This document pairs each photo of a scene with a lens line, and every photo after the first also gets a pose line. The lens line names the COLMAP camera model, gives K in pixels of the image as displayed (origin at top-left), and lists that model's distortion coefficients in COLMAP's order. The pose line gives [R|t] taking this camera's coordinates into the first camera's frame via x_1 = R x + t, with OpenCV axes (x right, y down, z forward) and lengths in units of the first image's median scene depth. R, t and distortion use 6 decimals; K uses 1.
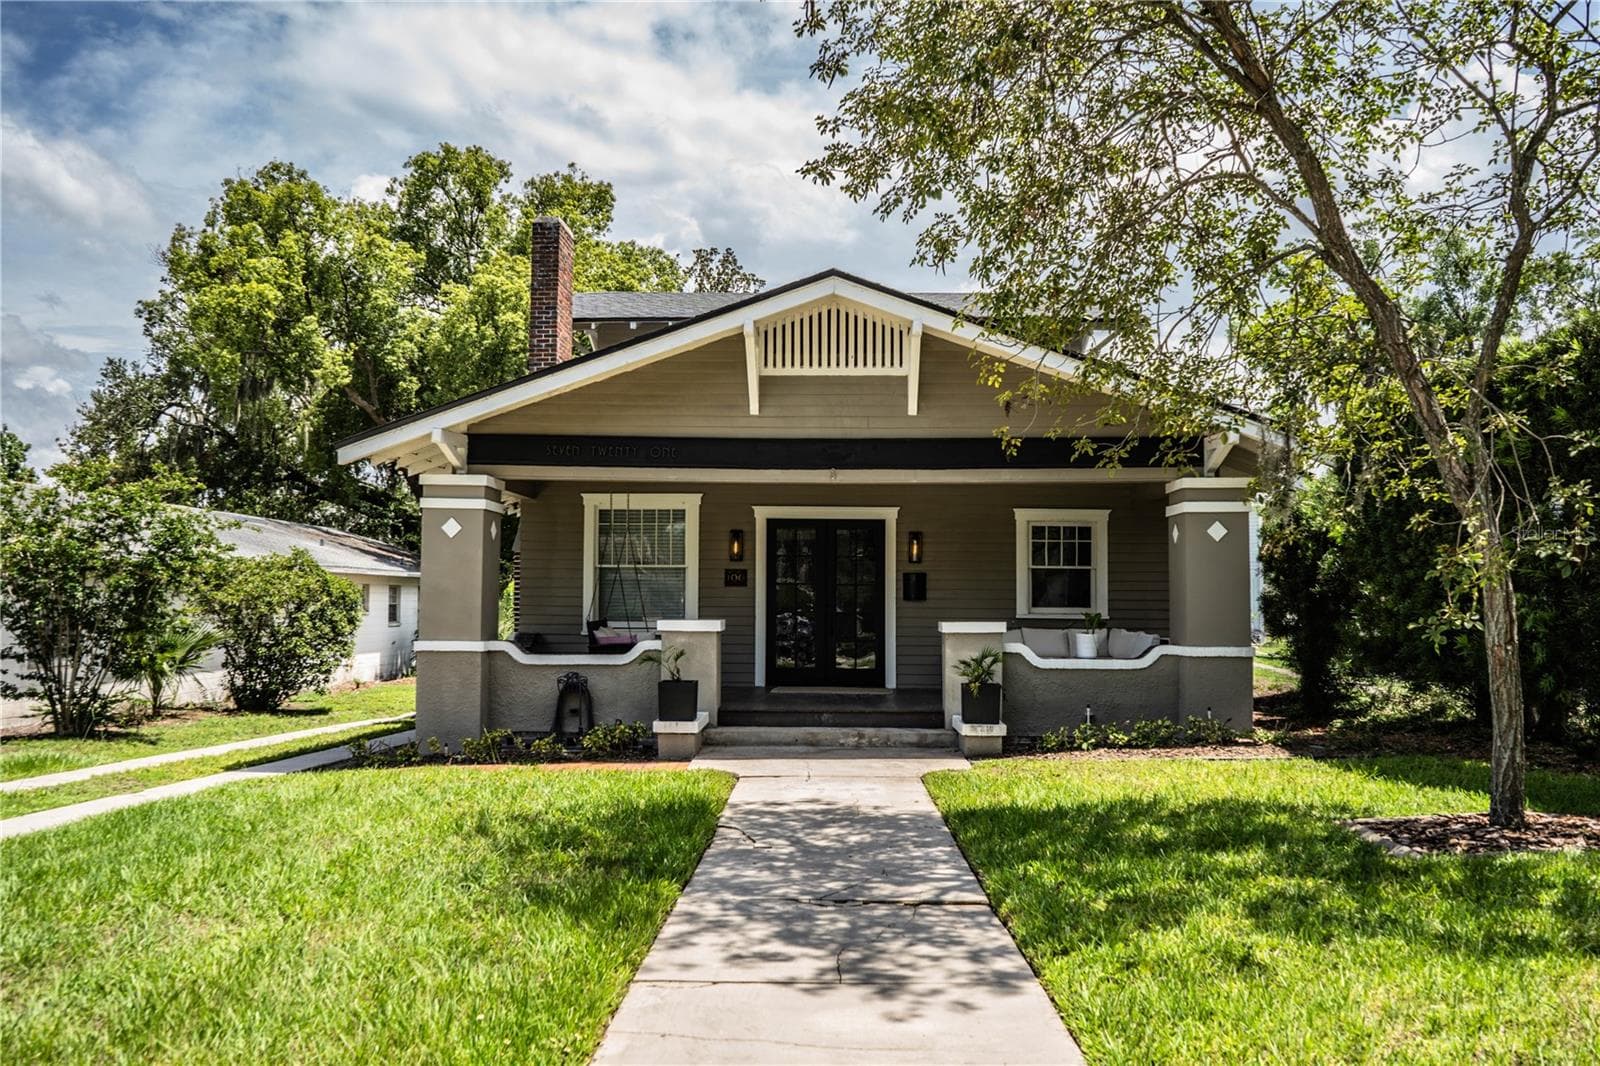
lens RADIAL K [[1294.9, 0, 800.0], [0, 1294.9, 533.0], [0, 0, 1]] dist [-0.099977, -0.000289]
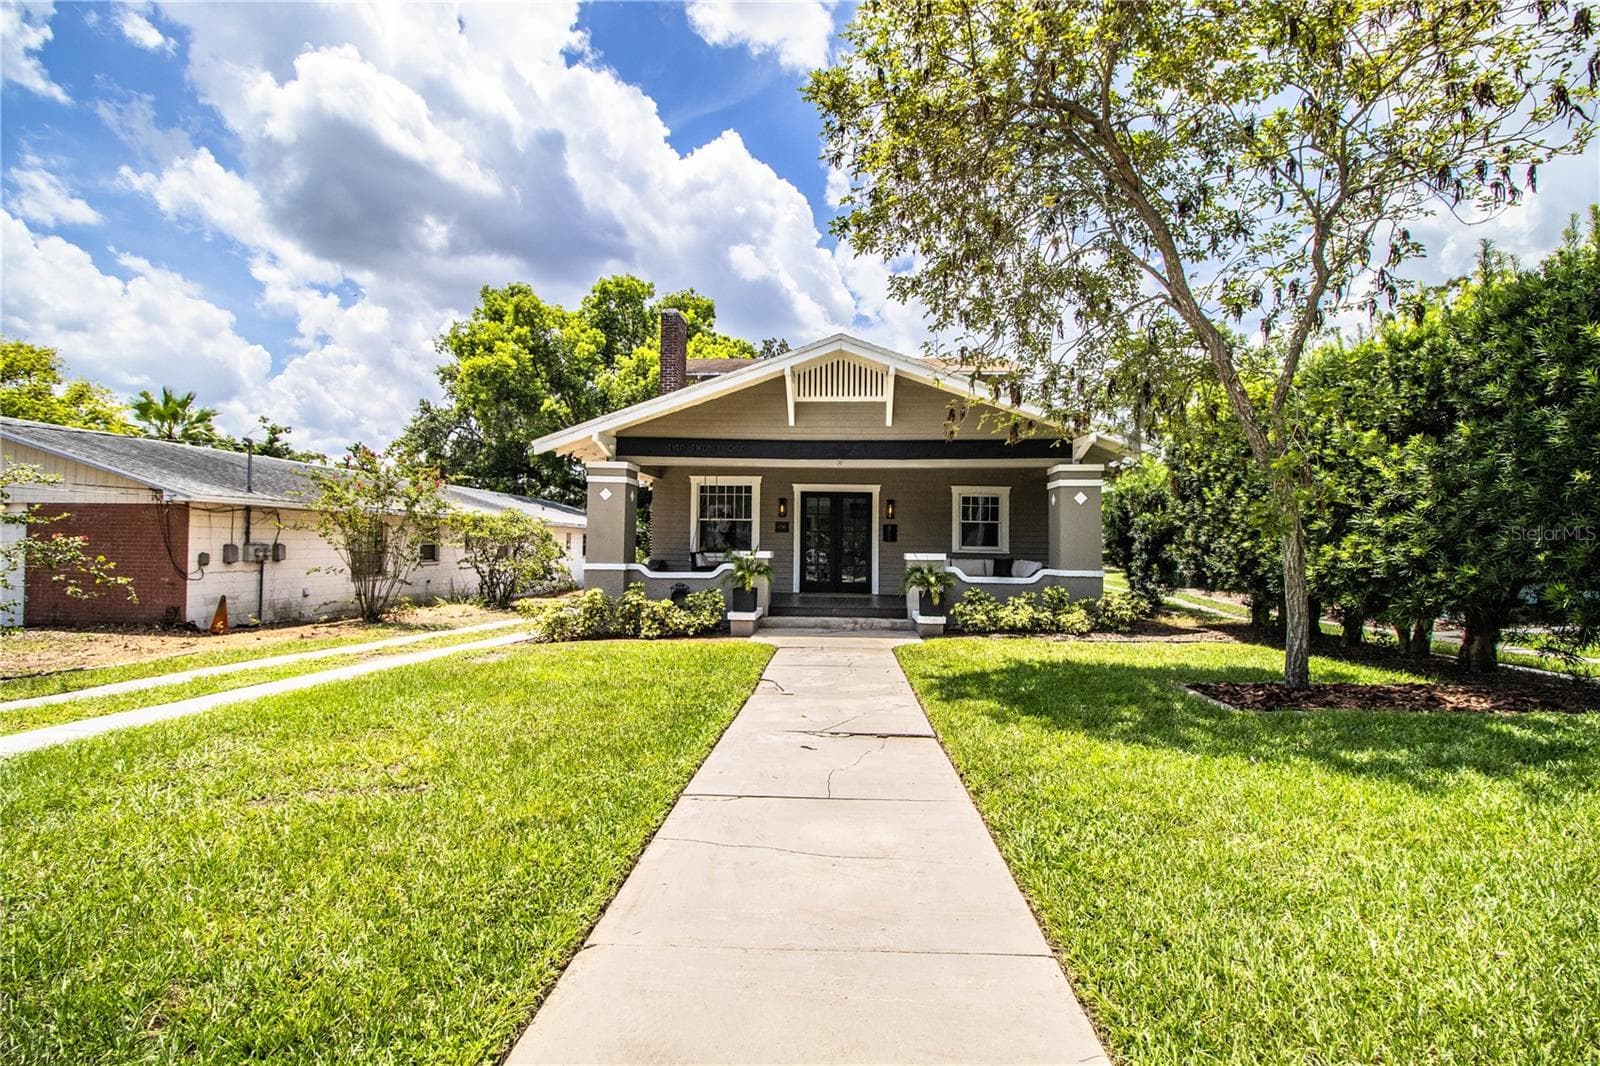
lens RADIAL K [[735.8, 0, 805.5], [0, 735.8, 524.1], [0, 0, 1]] dist [0.003411, -0.015371]
pose [[0.999538, 0.006179, -0.029747, 0.010370], [-0.005468, 0.999699, 0.023920, 0.009985], [0.029886, -0.023746, 0.999271, 0.069366]]
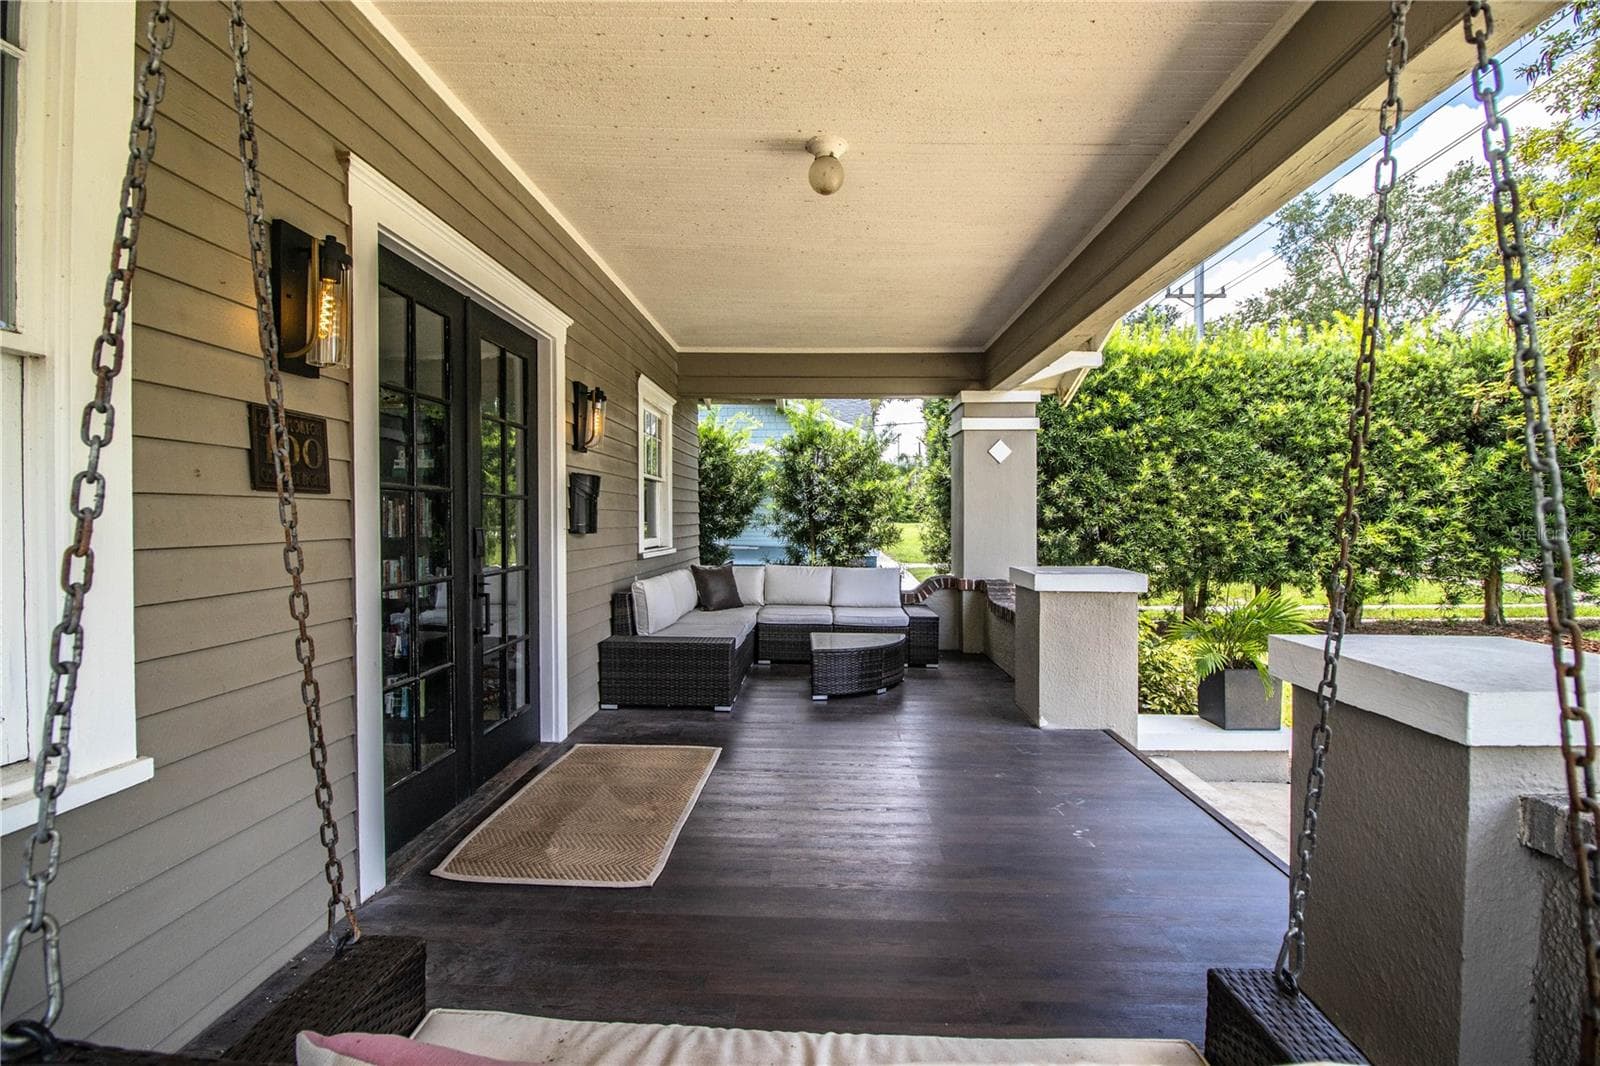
lens RADIAL K [[735.8, 0, 805.5], [0, 735.8, 524.1], [0, 0, 1]] dist [0.003411, -0.015371]
pose [[0.004193, -0.014763, 0.999882, -0.205114], [-0.056003, 0.998318, 0.014975, 0.048391], [-0.998422, -0.056059, 0.003360, 1.100480]]
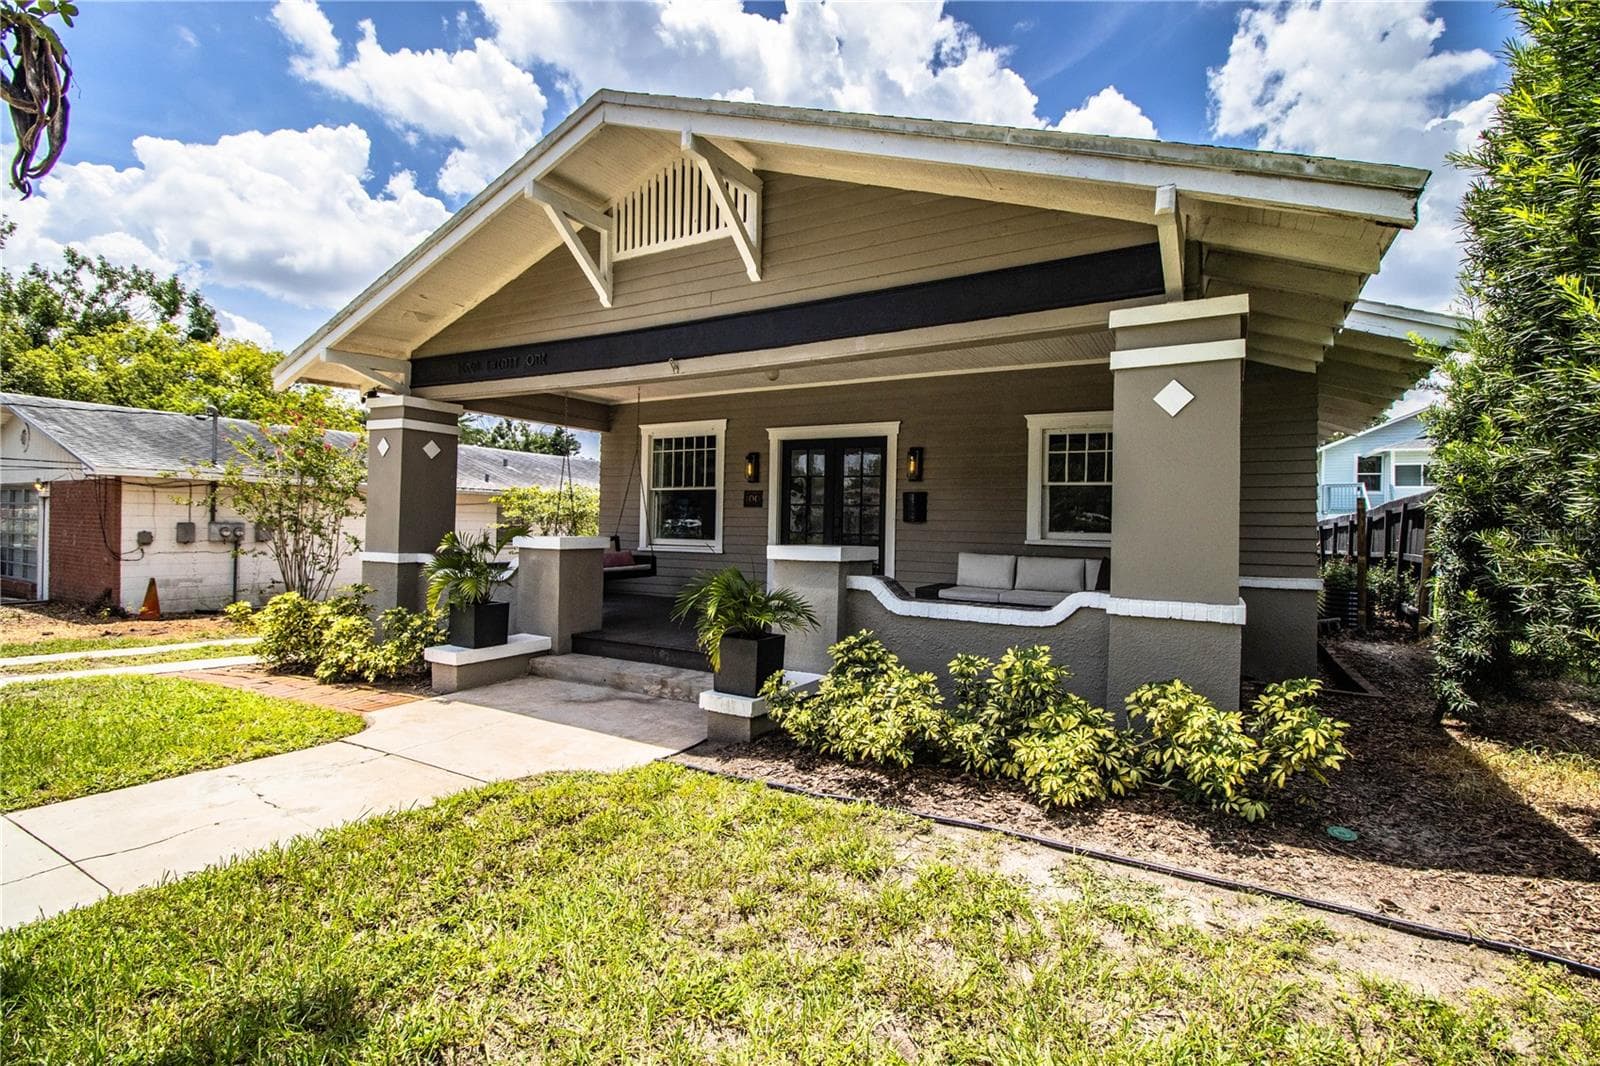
lens RADIAL K [[735.8, 0, 805.5], [0, 735.8, 524.1], [0, 0, 1]] dist [0.003411, -0.015371]
pose [[0.881668, 0.010810, -0.471746, 0.319532], [0.010327, 0.999056, 0.042194, 0.036819], [0.471756, -0.042073, 0.880725, 0.602020]]
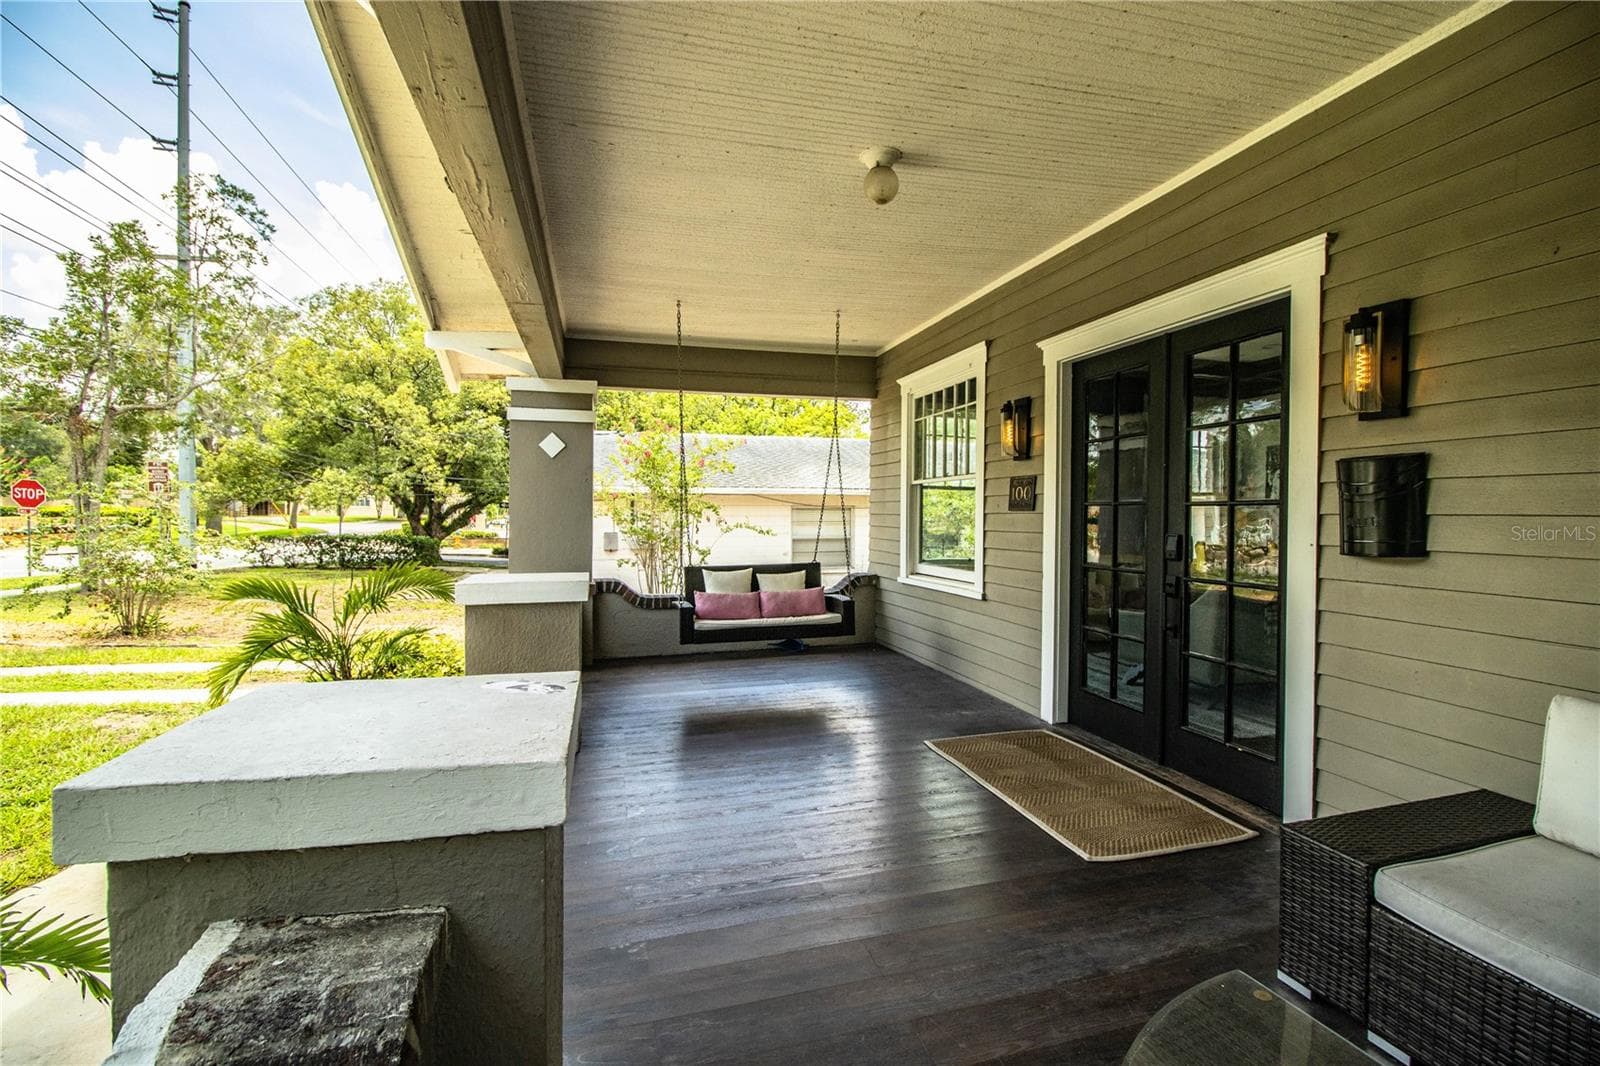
lens RADIAL K [[735.8, 0, 805.5], [0, 735.8, 524.1], [0, 0, 1]] dist [0.003411, -0.015371]
pose [[0.298743, 0.010128, -0.954280, 0.239346], [0.049132, 0.998454, 0.025978, 0.042118], [0.953068, -0.054647, 0.297784, 1.003818]]
